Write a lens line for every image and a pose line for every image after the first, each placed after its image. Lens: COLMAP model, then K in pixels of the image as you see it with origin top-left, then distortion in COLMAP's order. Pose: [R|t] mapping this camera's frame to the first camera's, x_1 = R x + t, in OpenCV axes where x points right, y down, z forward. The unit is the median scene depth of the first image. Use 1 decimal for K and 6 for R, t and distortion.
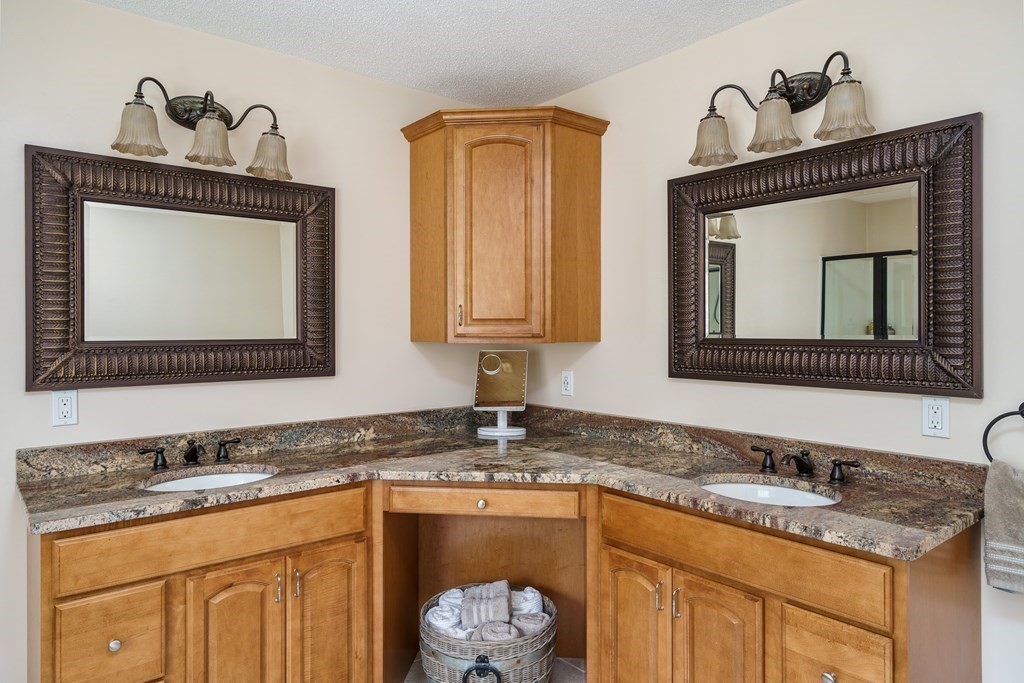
lens RADIAL K [[653.5, 0, 512.4], [0, 653.5, 336.4], [0, 0, 1]] dist [0.010409, 0.000294]
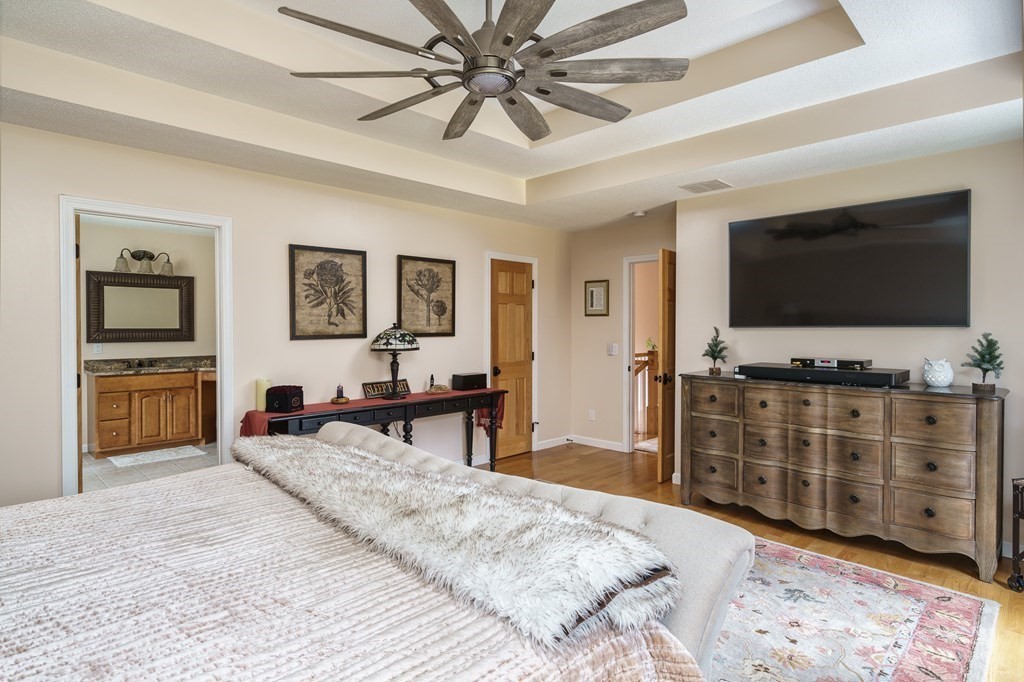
lens RADIAL K [[545.7, 0, 511.4], [0, 545.7, 339.9], [0, 0, 1]] dist [0.002437, 0.000719]
pose [[0.996224, 0.001329, 0.086810, 1.120605], [-0.001893, 0.999978, 0.006414, 0.043136], [-0.086800, -0.006554, 0.996204, -1.872172]]
